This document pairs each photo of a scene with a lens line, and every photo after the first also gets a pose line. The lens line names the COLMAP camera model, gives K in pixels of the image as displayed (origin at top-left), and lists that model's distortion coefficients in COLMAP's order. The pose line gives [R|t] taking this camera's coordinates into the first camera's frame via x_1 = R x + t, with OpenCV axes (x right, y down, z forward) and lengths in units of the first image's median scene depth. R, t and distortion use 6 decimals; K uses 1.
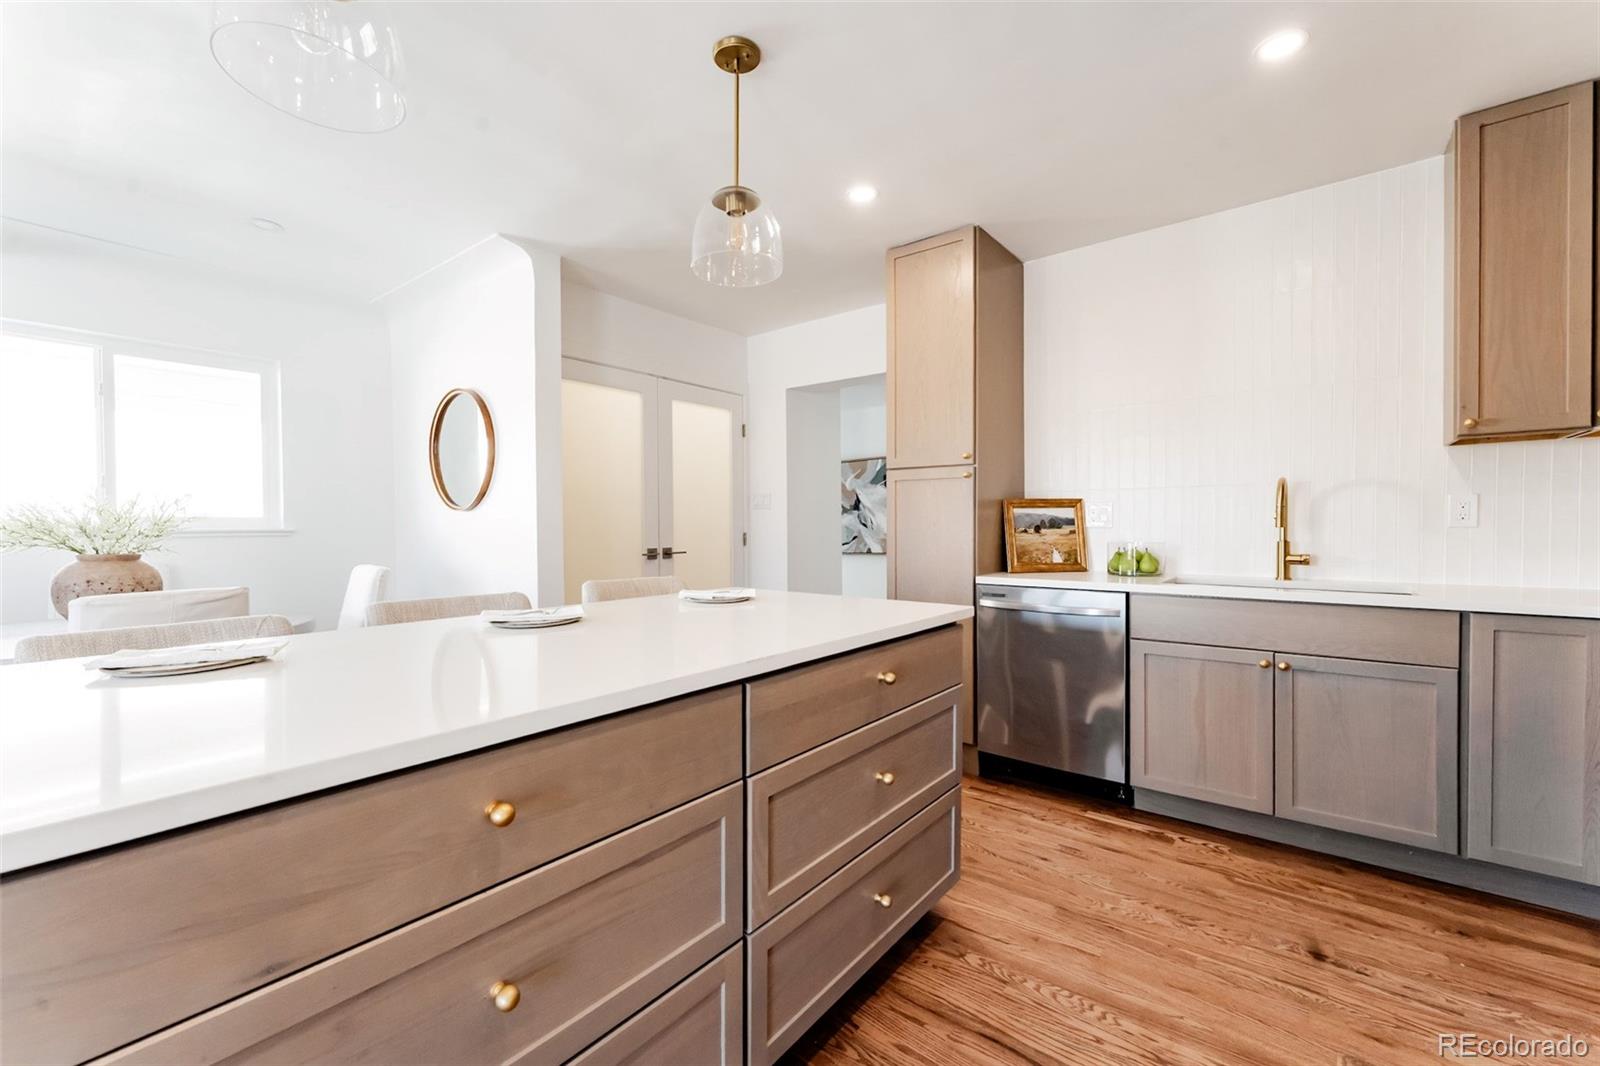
lens RADIAL K [[650.2, 0, 800.0], [0, 650.2, 533.0], [0, 0, 1]] dist [-0.000732, -0.000288]
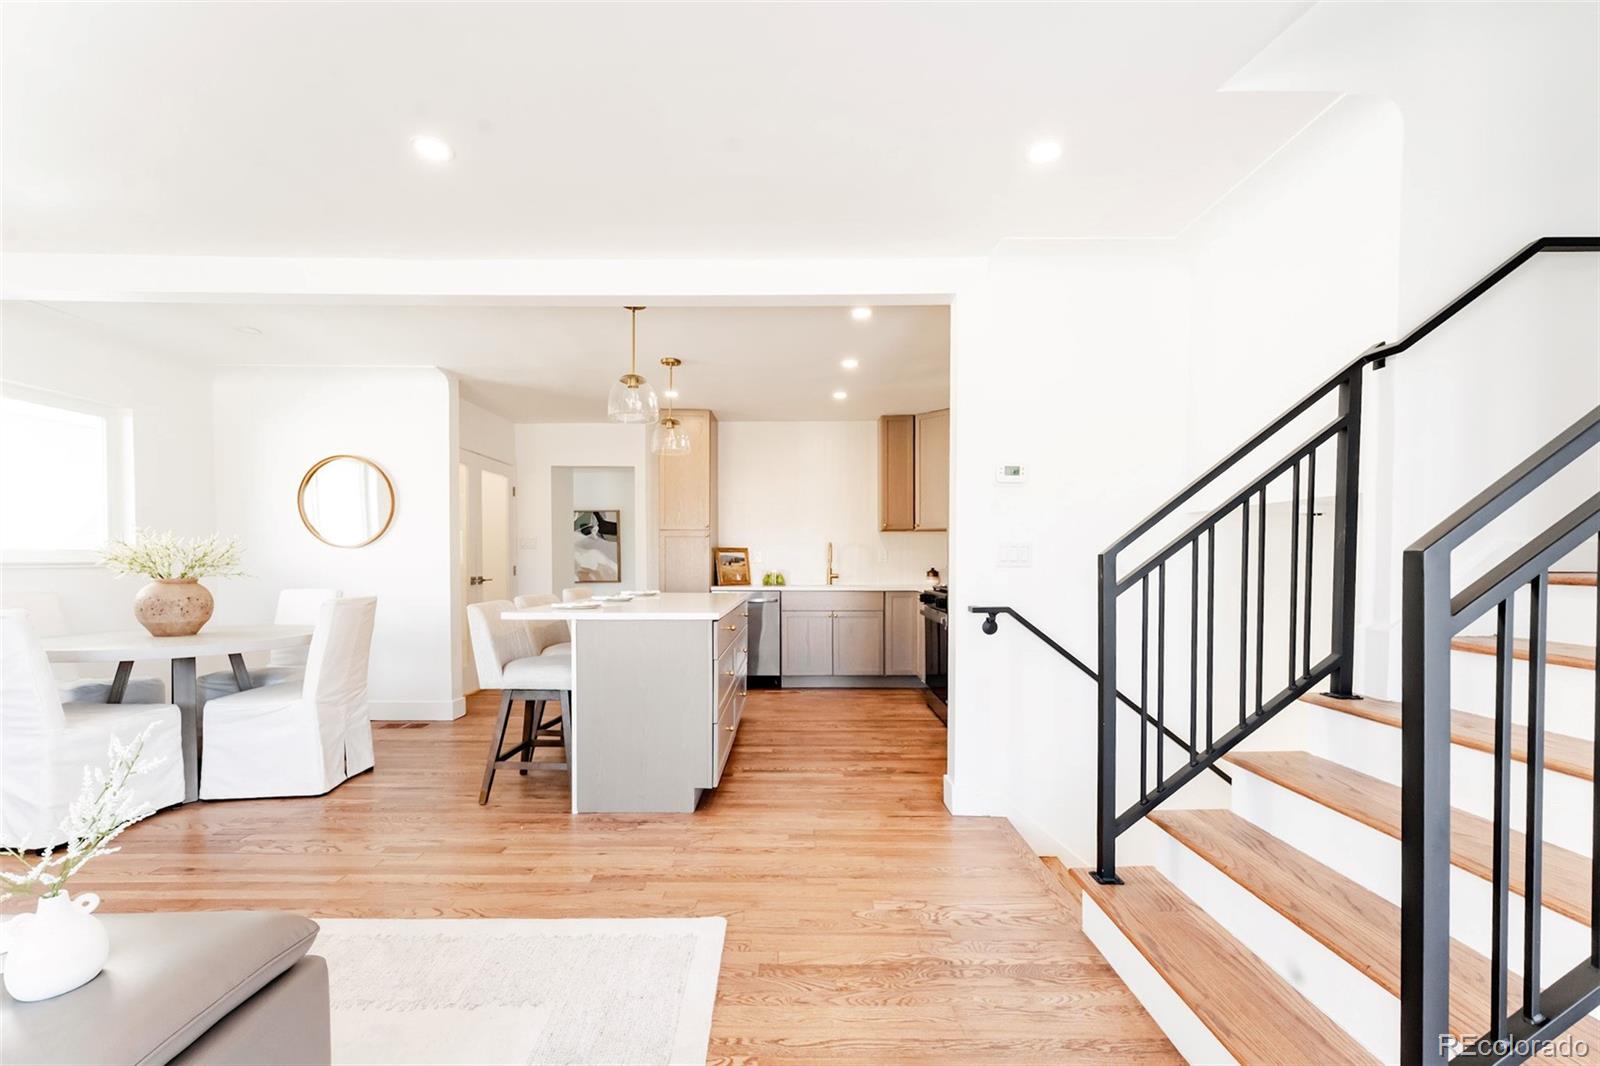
lens RADIAL K [[644.6, 0, 779.8], [0, 644.6, 578.0], [0, 0, 1]] dist [-0.002622, -0.000222]
pose [[0.795073, -0.010626, 0.606420, -0.755832], [0.002081, 0.999888, 0.014792, 0.010832], [-0.606510, -0.010499, 0.795007, -0.693314]]
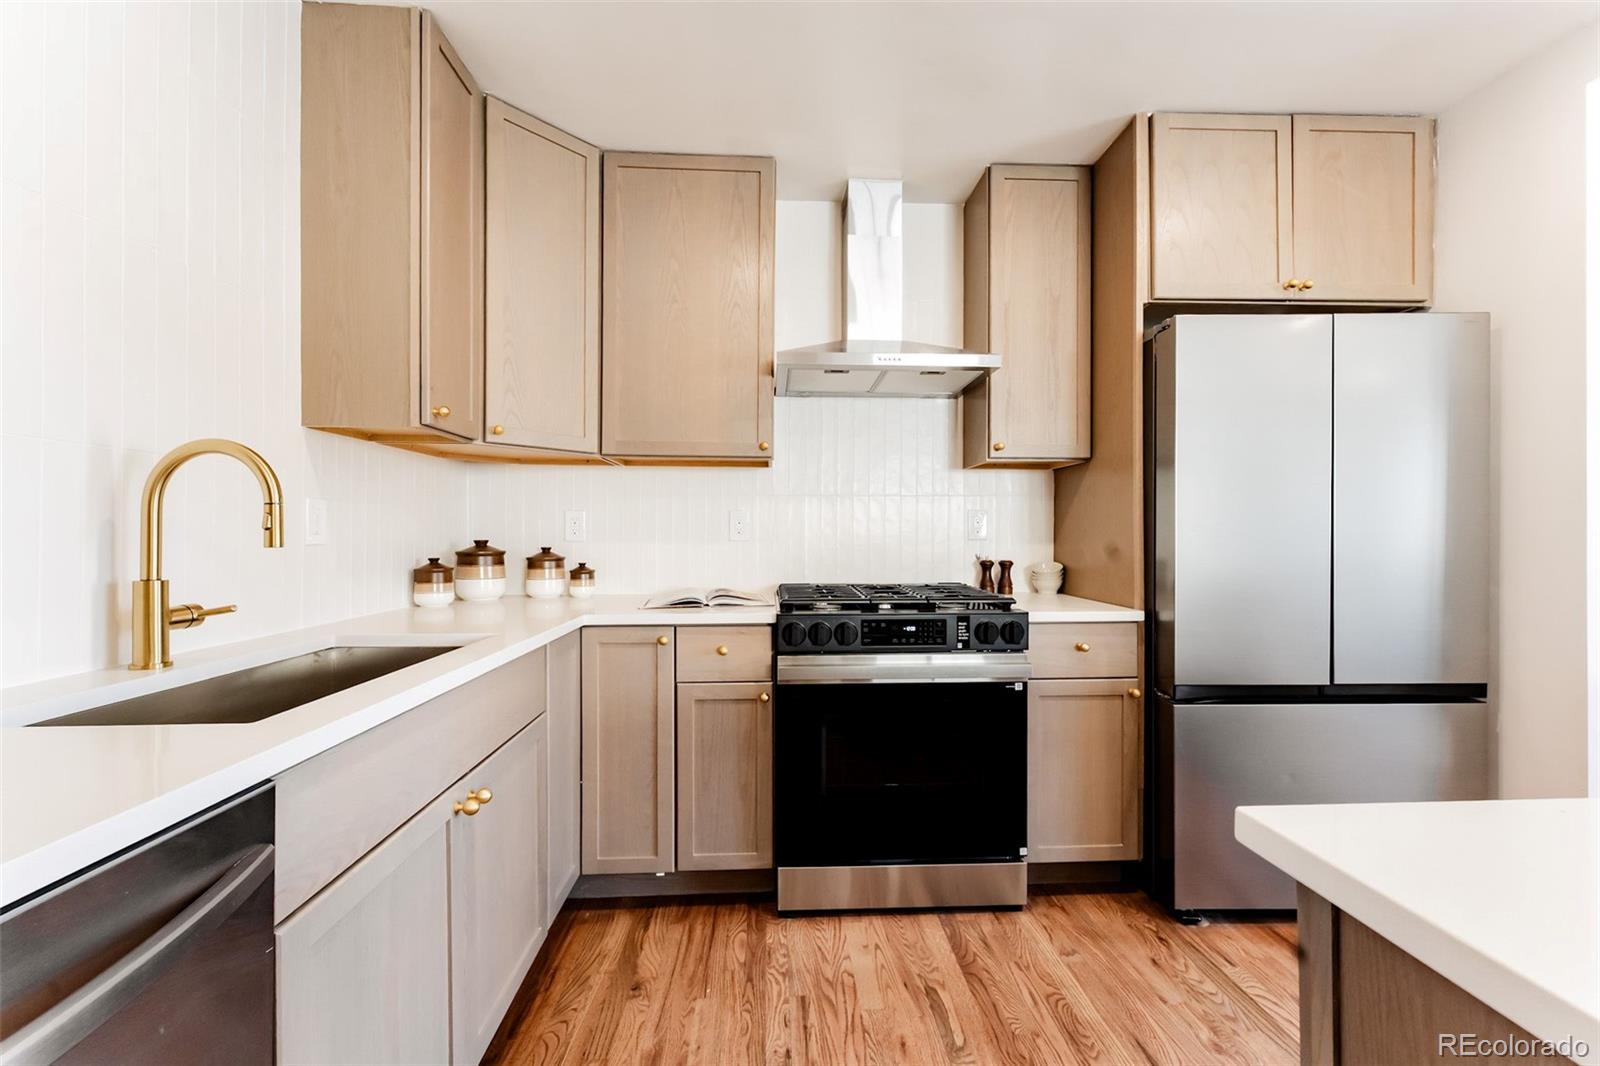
lens RADIAL K [[631.8, 0, 796.9], [0, 631.8, 538.1], [0, 0, 1]] dist [0.001538, 0.000002]
pose [[-0.662933, 0.006449, 0.748651, 0.123907], [0.012526, 0.999918, 0.002479, -0.009661], [-0.748574, 0.011021, -0.662960, 0.879464]]
